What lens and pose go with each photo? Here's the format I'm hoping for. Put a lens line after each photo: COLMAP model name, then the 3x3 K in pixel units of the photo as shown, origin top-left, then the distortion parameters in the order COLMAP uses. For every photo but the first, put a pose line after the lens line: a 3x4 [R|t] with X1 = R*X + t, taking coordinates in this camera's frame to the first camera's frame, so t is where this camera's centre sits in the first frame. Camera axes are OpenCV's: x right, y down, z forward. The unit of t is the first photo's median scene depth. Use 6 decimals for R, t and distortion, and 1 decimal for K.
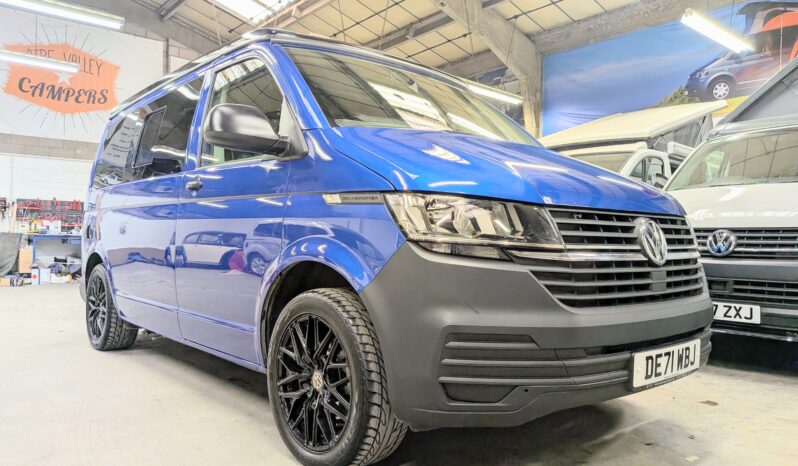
lens RADIAL K [[597.3, 0, 385.6], [0, 597.3, 261.6], [0, 0, 1]] dist [-0.010902, -0.002488]
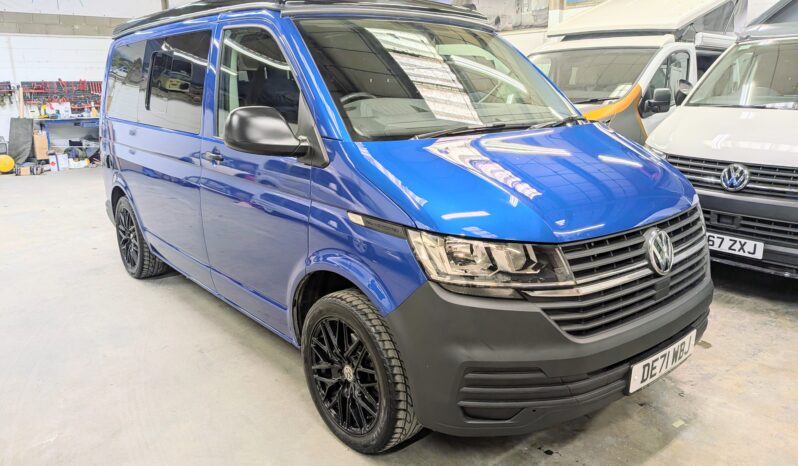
lens RADIAL K [[599.8, 0, 399.0], [0, 599.8, 233.0], [0, 0, 1]] dist [-0.005869, -0.007551]
pose [[0.999788, -0.019713, -0.005953, -0.006168], [0.020580, 0.966261, 0.256741, -0.277265], [0.000691, -0.256809, 0.966462, -0.014585]]
